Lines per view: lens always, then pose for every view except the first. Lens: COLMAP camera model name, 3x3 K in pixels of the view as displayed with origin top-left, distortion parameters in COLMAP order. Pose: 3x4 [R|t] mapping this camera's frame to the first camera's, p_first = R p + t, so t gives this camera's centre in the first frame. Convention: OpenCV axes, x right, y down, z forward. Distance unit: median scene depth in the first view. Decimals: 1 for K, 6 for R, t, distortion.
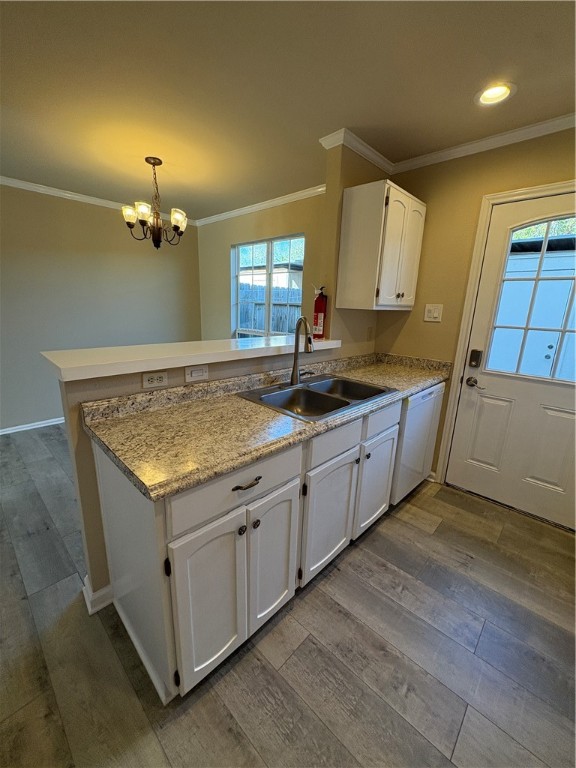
lens RADIAL K [[305.2, 0, 288.0], [0, 305.2, 384.0], [0, 0, 1]] dist [-0.000326, 0.000285]
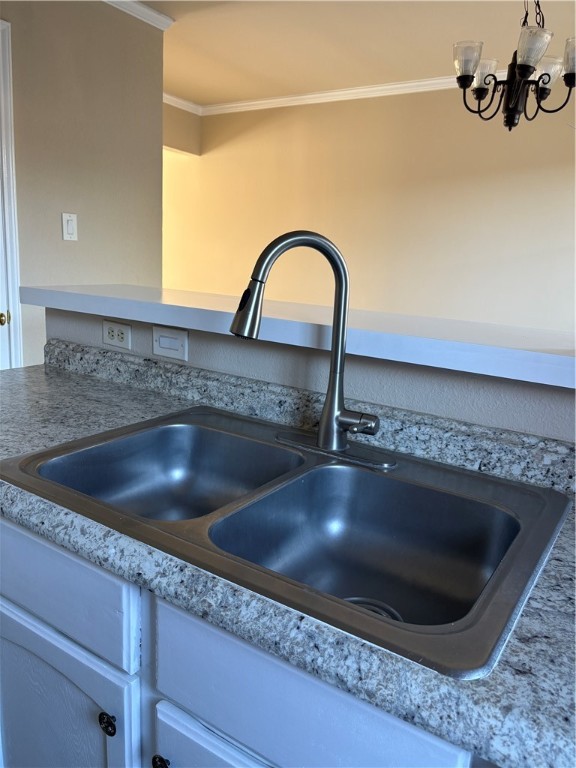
lens RADIAL K [[583.1, 0, 288.0], [0, 583.1, 384.0], [0, 0, 1]] dist [-0.004864, -0.001969]
pose [[0.161471, 0.185209, -0.969342, 0.808879], [-0.291925, 0.947239, 0.132358, -0.181445], [0.942713, 0.261603, 0.207018, 1.110888]]
